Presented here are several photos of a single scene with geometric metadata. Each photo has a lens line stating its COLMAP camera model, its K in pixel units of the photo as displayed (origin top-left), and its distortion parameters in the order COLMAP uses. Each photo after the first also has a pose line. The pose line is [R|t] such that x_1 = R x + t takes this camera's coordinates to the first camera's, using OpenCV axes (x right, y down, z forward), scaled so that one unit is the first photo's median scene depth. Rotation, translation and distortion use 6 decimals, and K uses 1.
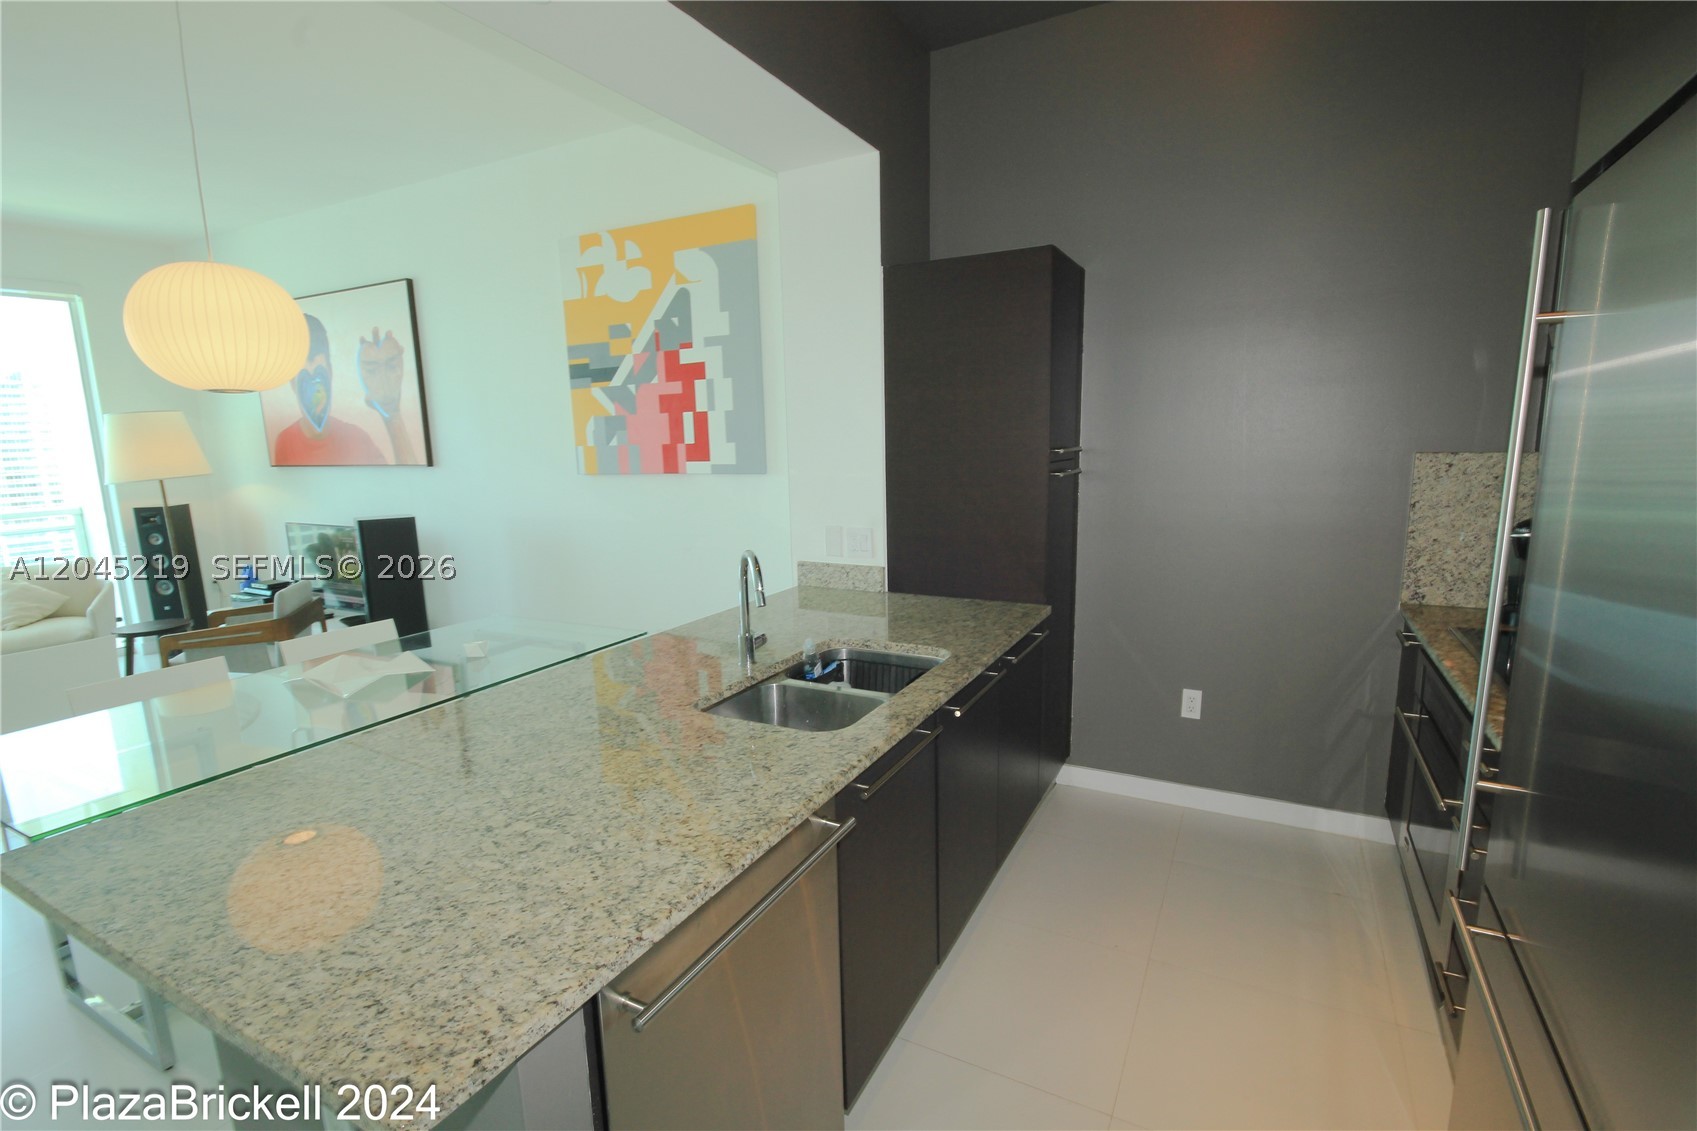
lens RADIAL K [[784.3, 0, 853.6], [0, 784.3, 577.4], [0, 0, 1]] dist [0.005588, -0.007348]
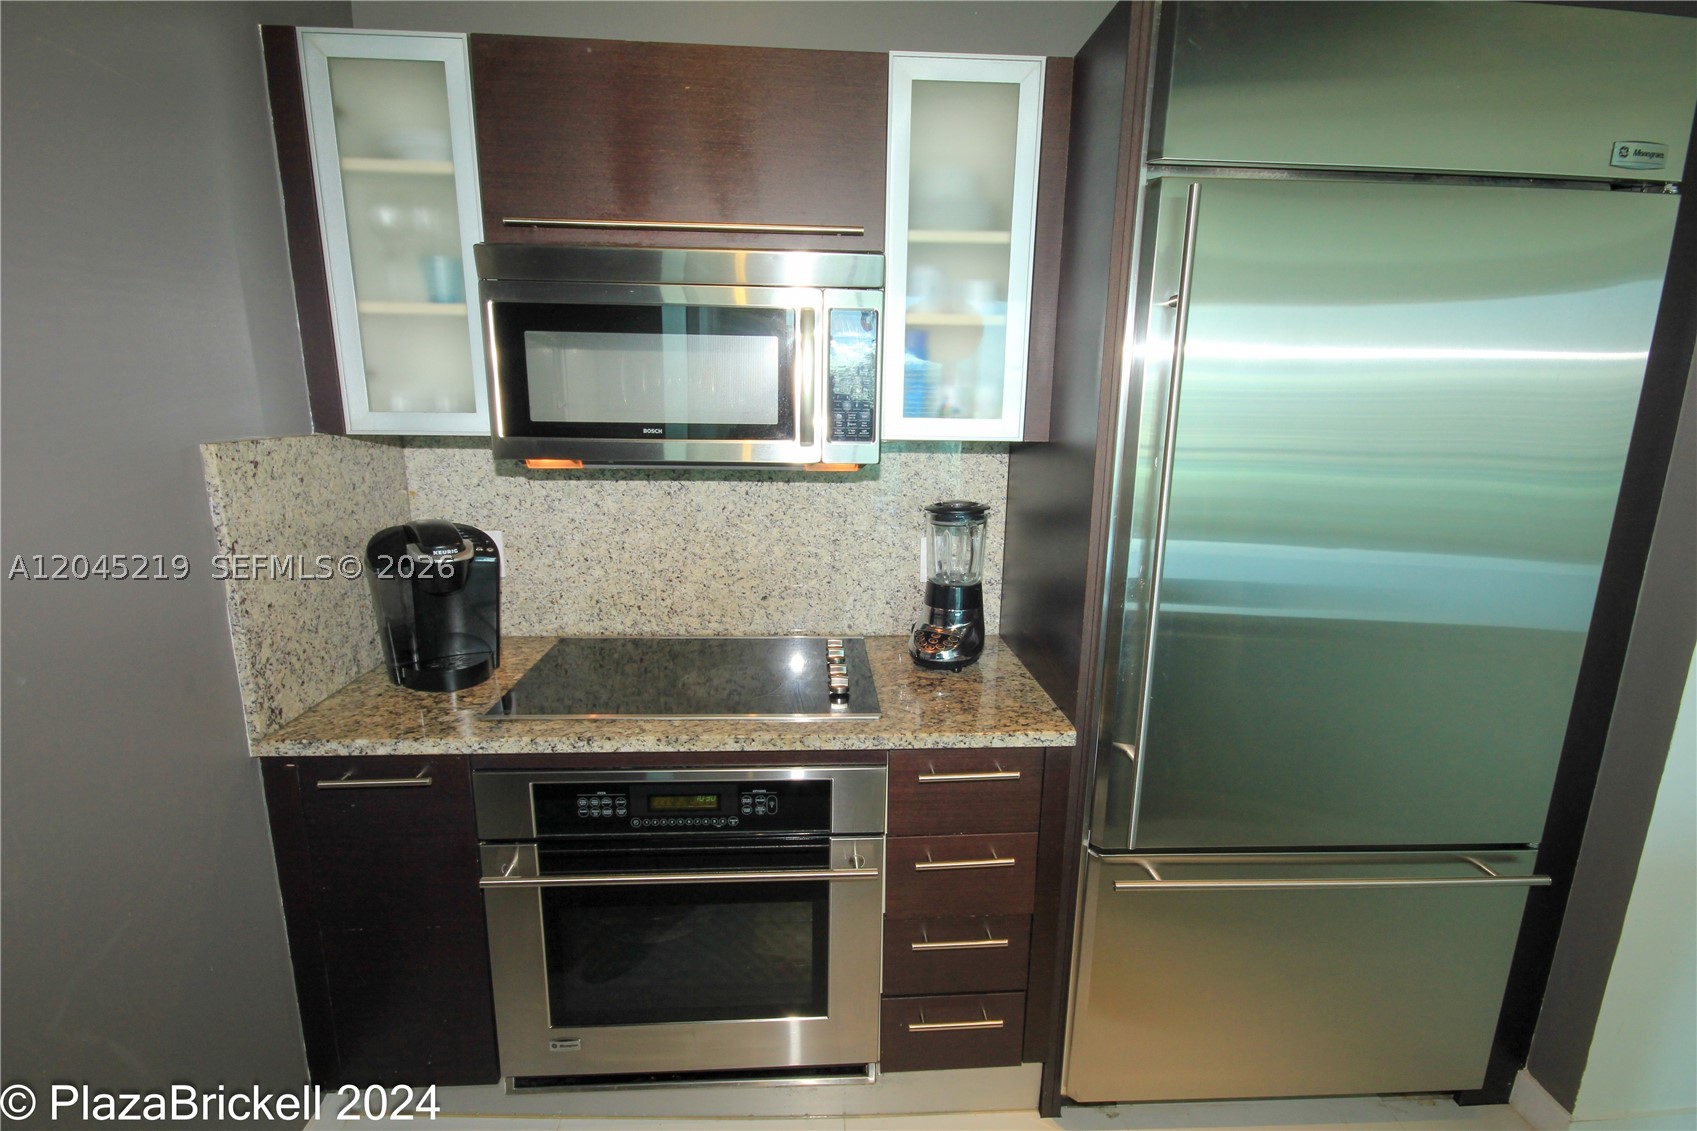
lens RADIAL K [[784.3, 0, 826.6], [0, 784.3, 568.5], [0, 0, 1]] dist [0.005588, -0.007348]
pose [[-0.508572, -0.162786, 0.845491, 0.073230], [0.149347, 0.950403, 0.272819, -0.109345], [-0.847968, 0.265019, -0.459037, 0.628402]]
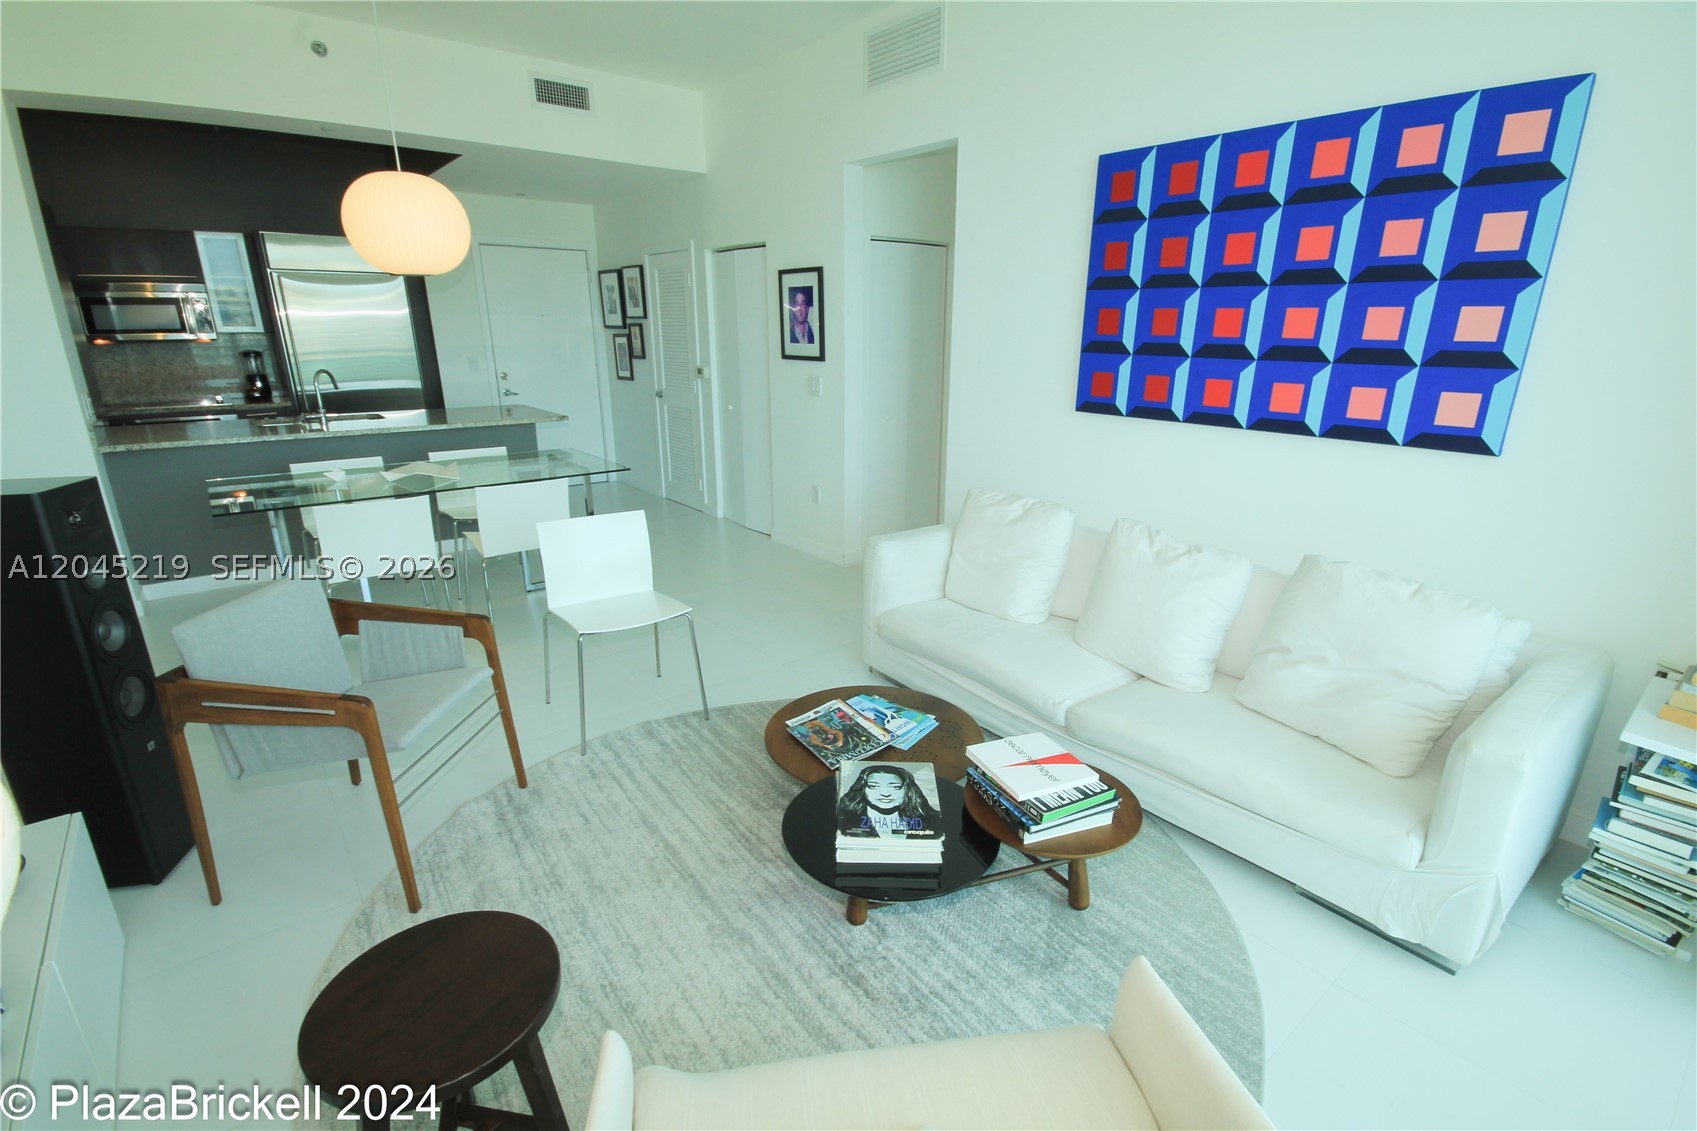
lens RADIAL K [[784.3, 0, 852.3], [0, 784.3, 578.0], [0, 0, 1]] dist [0.005588, -0.007348]
pose [[-0.916190, -0.106847, 0.386237, -1.381225], [0.085751, 0.889207, 0.449397, -0.213983], [-0.391461, 0.444854, -0.805520, 1.368153]]
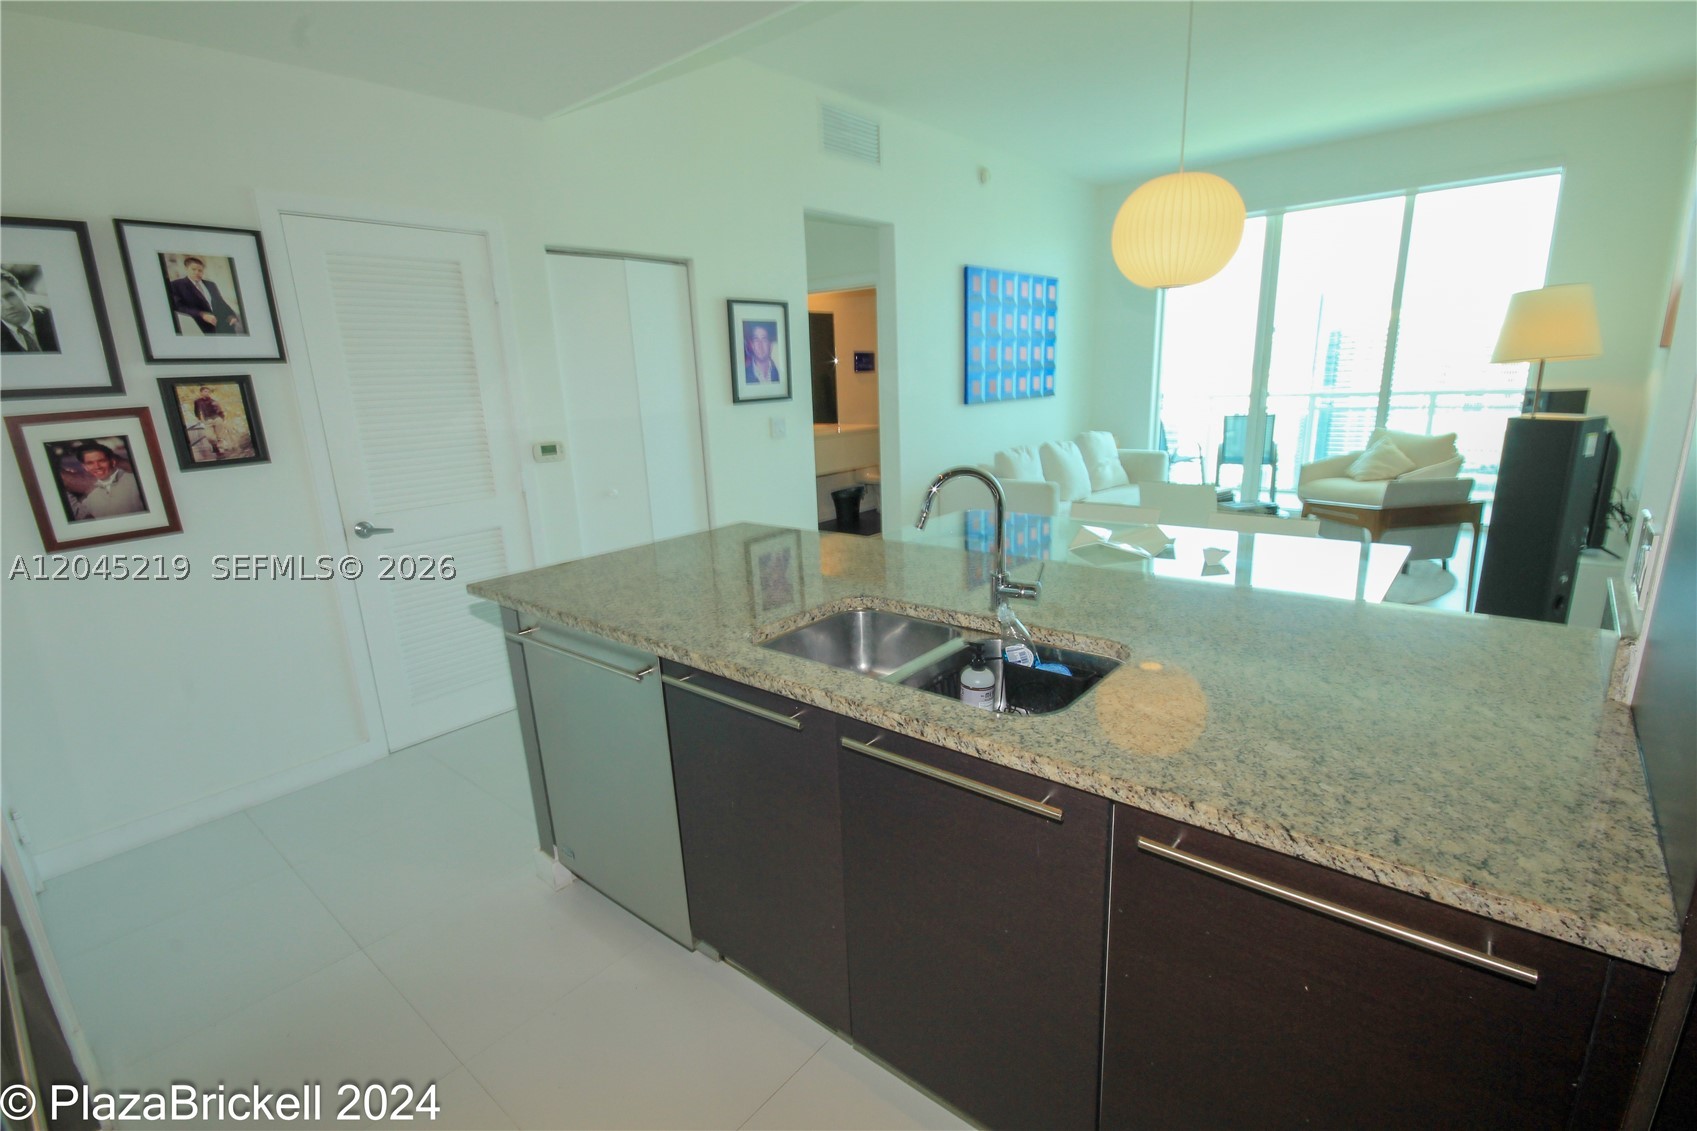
lens RADIAL K [[784.3, 0, 855.9], [0, 784.3, 576.5], [0, 0, 1]] dist [0.005588, -0.007348]
pose [[-0.207695, 0.277615, -0.937973, 0.369160], [-0.129536, 0.942632, 0.307677, -0.088092], [0.969579, 0.185405, -0.159819, 0.553084]]
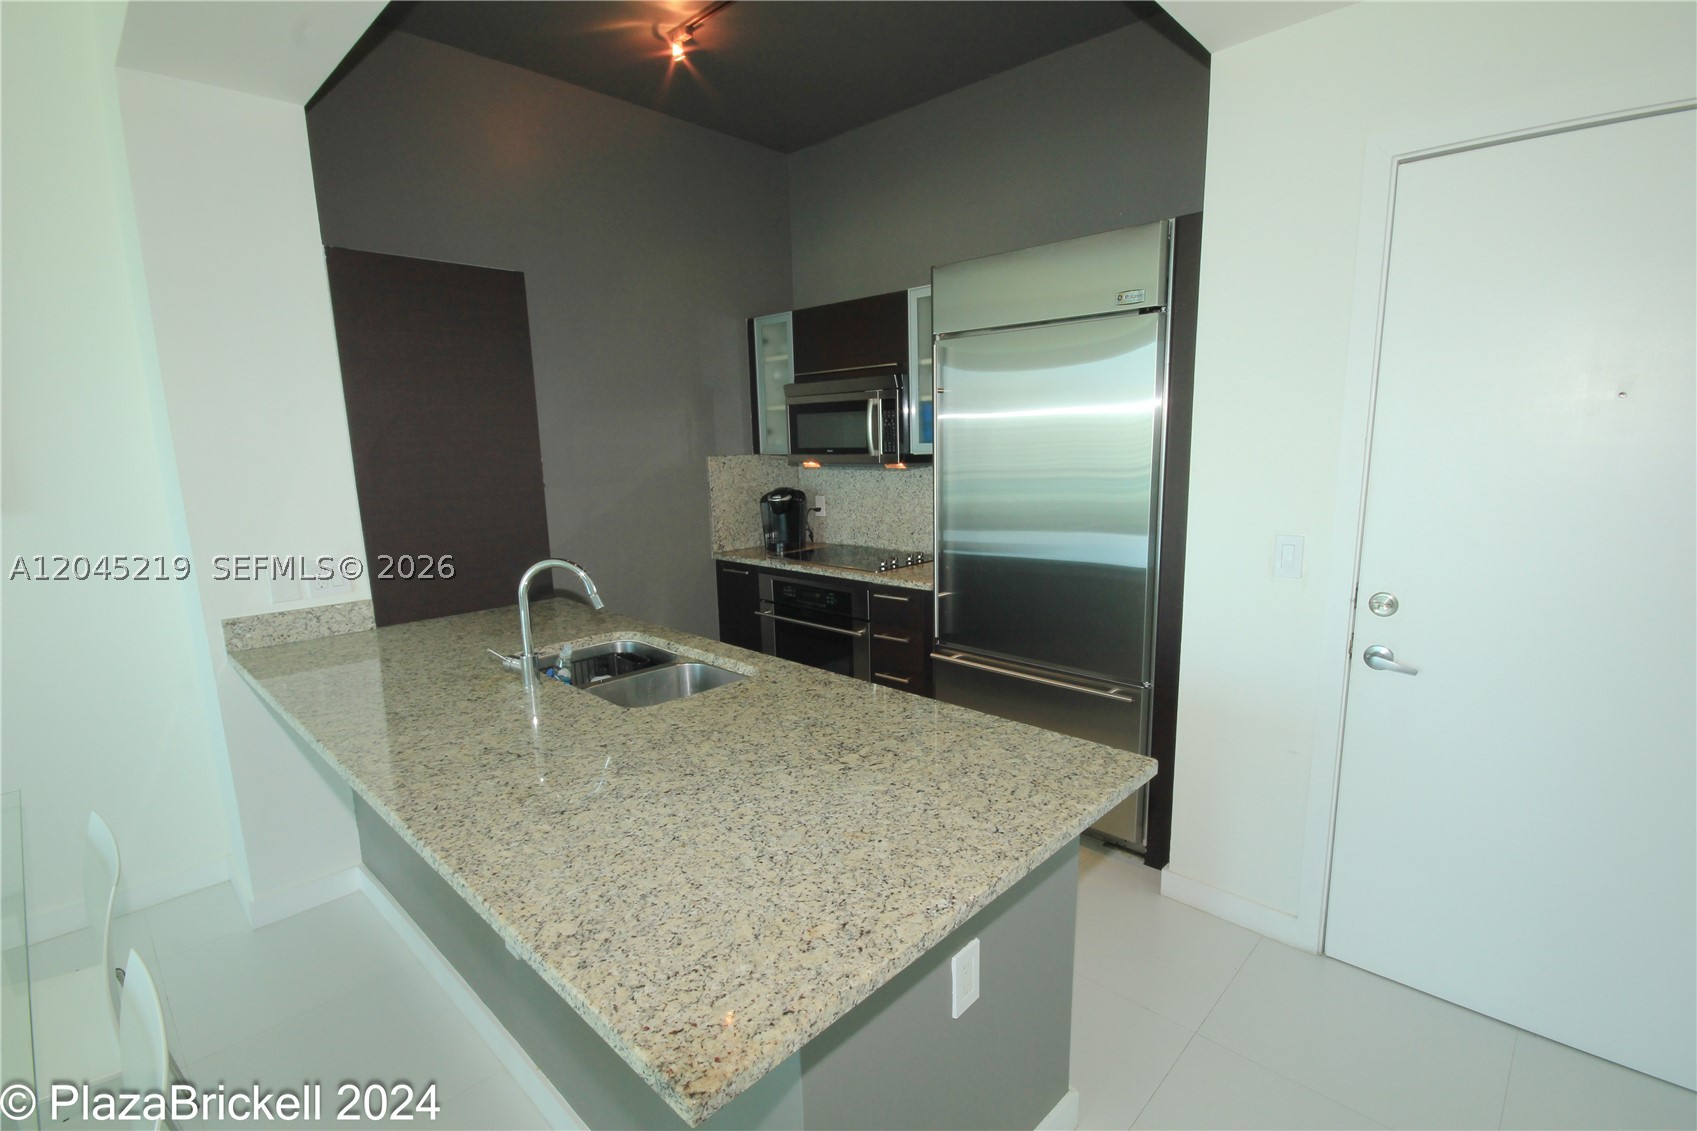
lens RADIAL K [[784.3, 0, 853.0], [0, 784.3, 574.6], [0, 0, 1]] dist [0.005588, -0.007348]
pose [[0.277169, -0.152753, 0.948601, -0.499248], [0.183474, 0.977529, 0.103803, -0.025501], [-0.943141, 0.145273, 0.298967, 0.198417]]
